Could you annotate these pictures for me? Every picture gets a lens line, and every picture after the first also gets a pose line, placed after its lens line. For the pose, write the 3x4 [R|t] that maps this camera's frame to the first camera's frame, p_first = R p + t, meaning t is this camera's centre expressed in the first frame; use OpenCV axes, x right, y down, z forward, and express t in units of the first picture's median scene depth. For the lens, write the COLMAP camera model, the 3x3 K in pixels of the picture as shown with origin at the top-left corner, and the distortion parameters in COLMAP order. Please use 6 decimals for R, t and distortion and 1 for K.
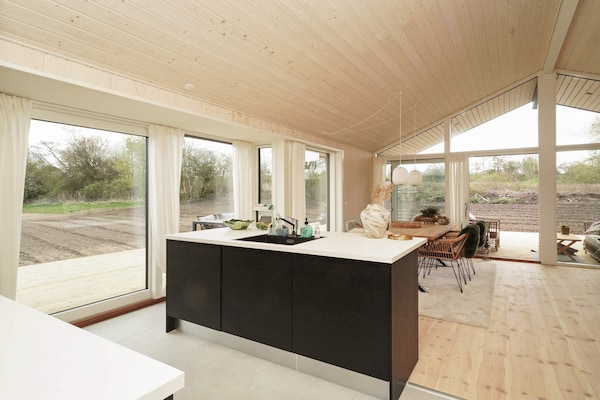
lens RADIAL K [[330.7, 0, 300.0], [0, 330.7, 200.0], [0, 0, 1]] dist [0.002027, 0.000794]
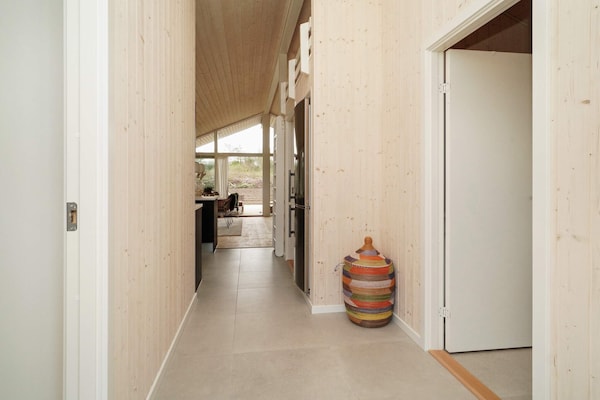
lens RADIAL K [[590.6, 0, 300.0], [0, 590.6, 200.0], [0, 0, 1]] dist [-0.001688, -0.008318]
pose [[0.794094, -0.000261, 0.607795, -0.971916], [-0.000532, 0.999999, 0.001125, 0.082942], [-0.607794, -0.001216, 0.794094, -1.519629]]
